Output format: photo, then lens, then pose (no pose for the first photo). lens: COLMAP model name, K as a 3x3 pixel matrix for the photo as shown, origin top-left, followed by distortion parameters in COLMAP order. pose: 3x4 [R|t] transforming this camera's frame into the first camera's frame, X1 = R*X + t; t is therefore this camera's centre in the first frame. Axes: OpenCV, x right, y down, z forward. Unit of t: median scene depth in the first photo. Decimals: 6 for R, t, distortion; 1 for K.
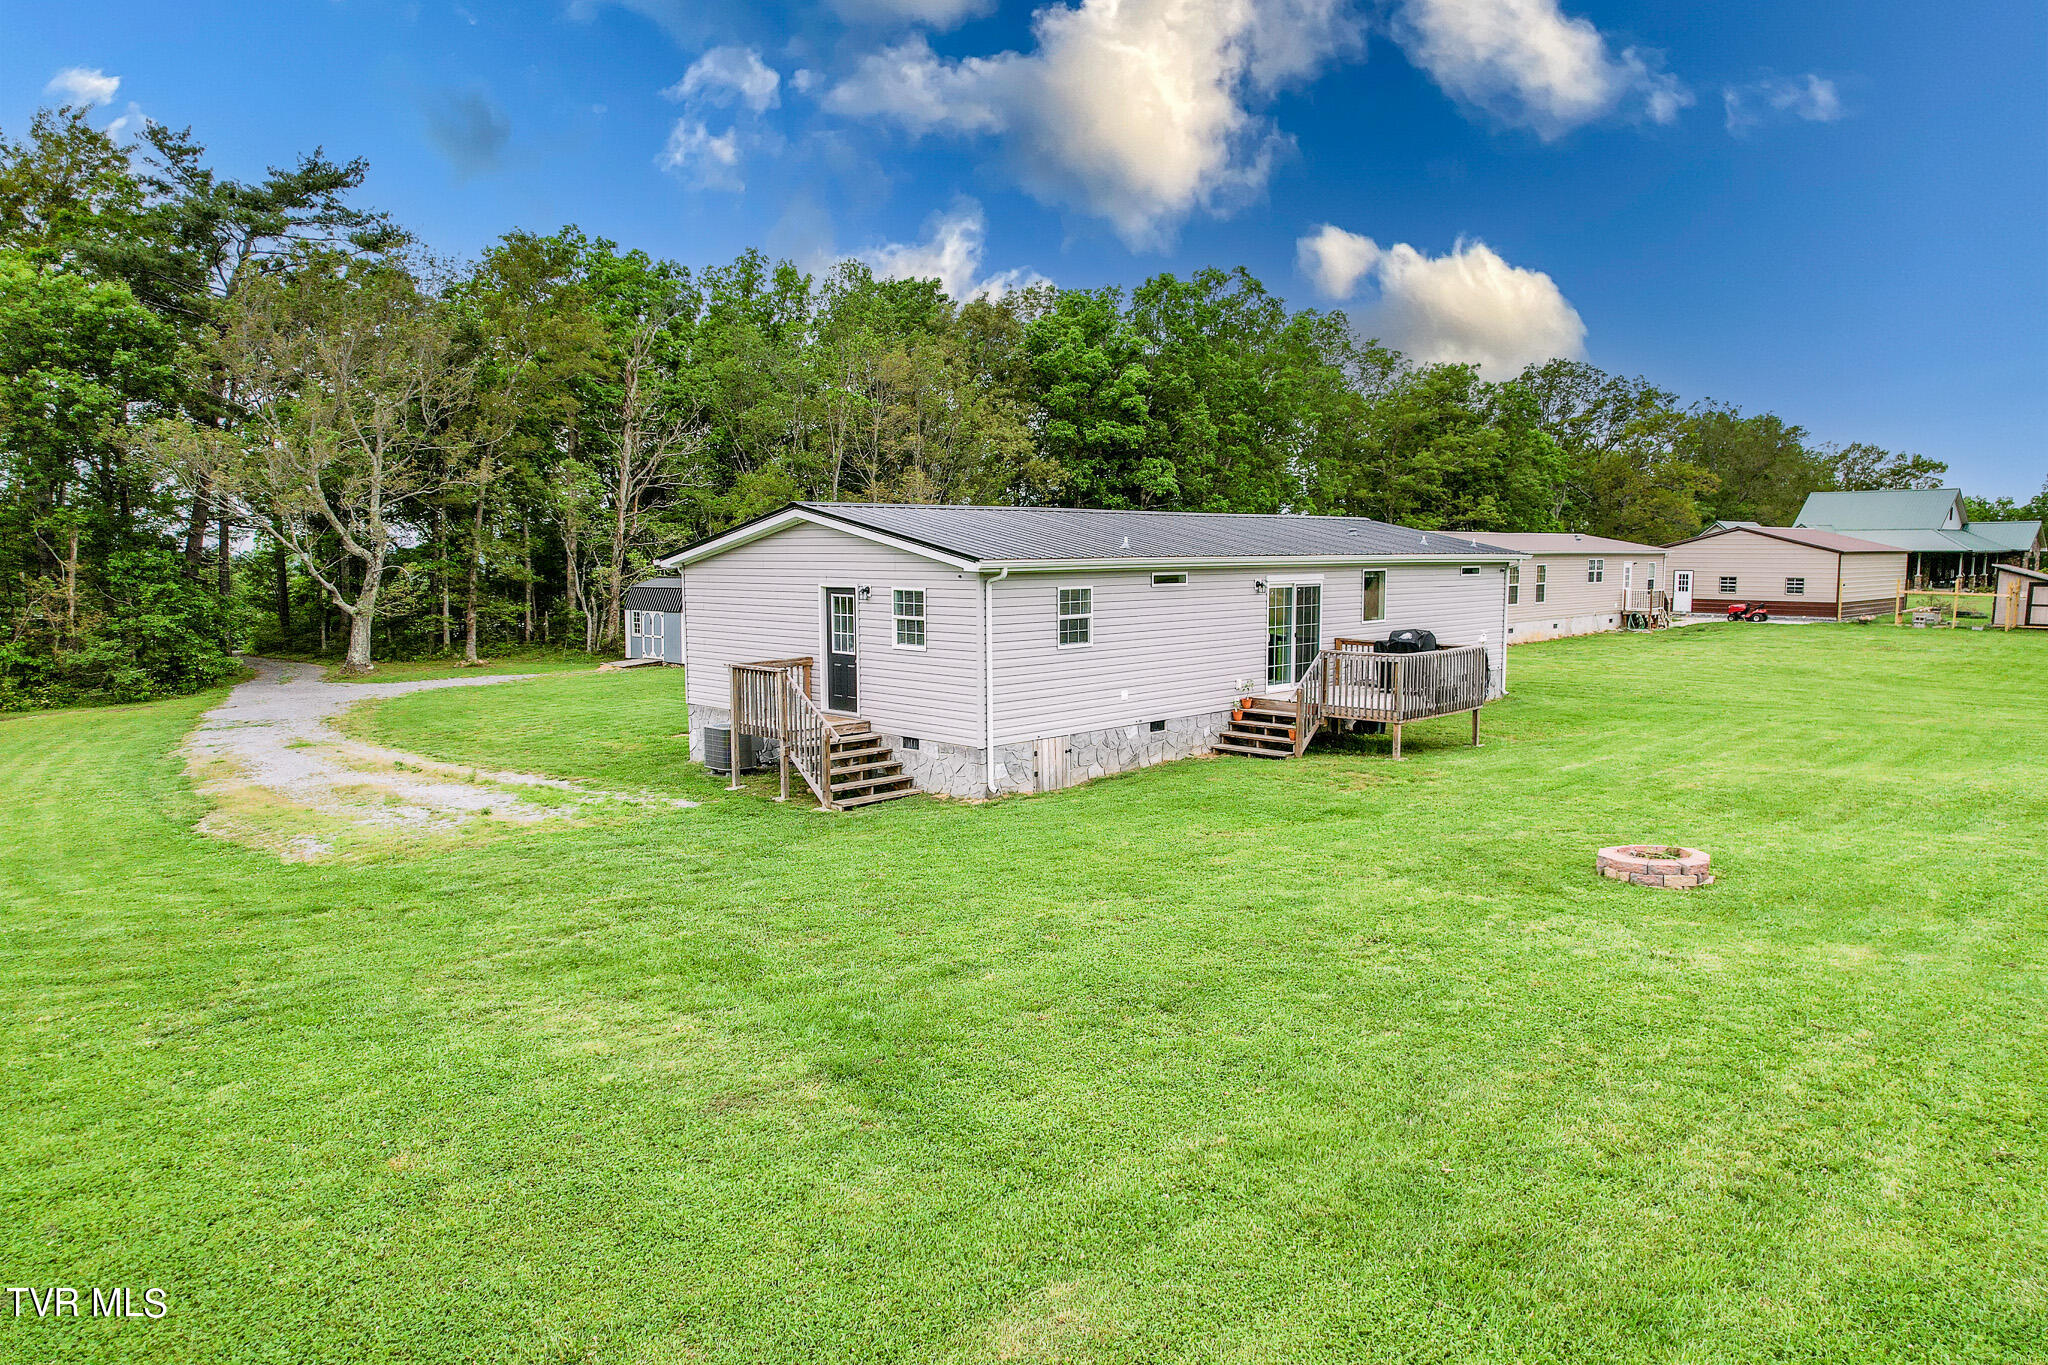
lens RADIAL K [[1311.7, 0, 1033.6], [0, 1311.7, 694.5], [0, 0, 1]] dist [-0.077643, 0.074728]
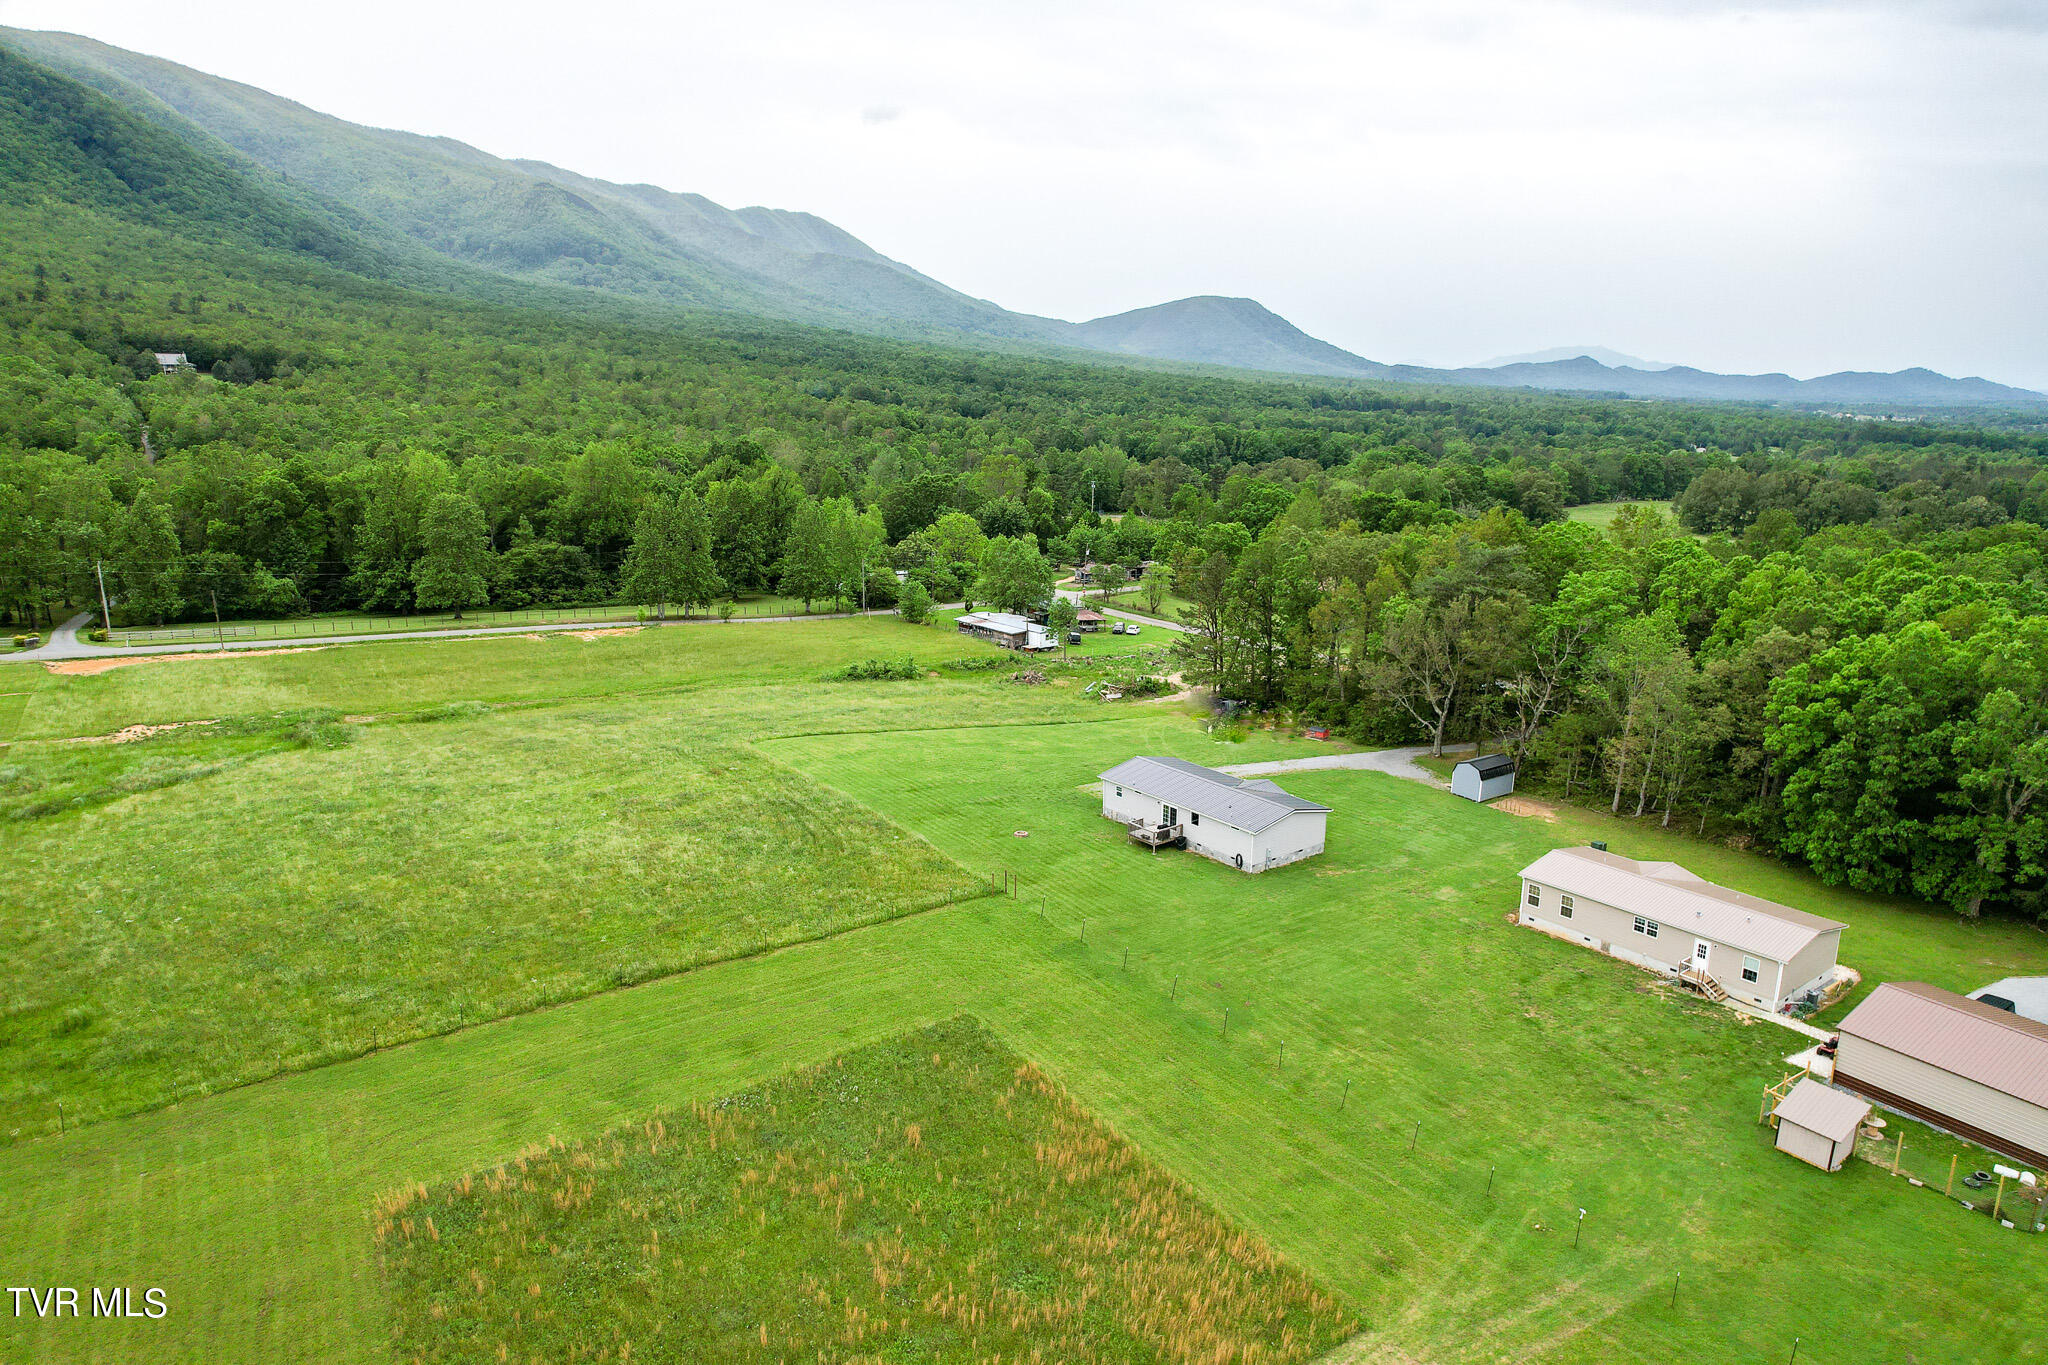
lens RADIAL K [[1311.7, 0, 1033.6], [0, 1311.7, 694.5], [0, 0, 1]] dist [-0.077643, 0.074728]
pose [[-0.131511, 0.242258, -0.961258, 4.680963], [-0.114032, 0.959546, 0.257427, -1.616372], [0.984734, 0.143469, -0.098566, 1.046563]]
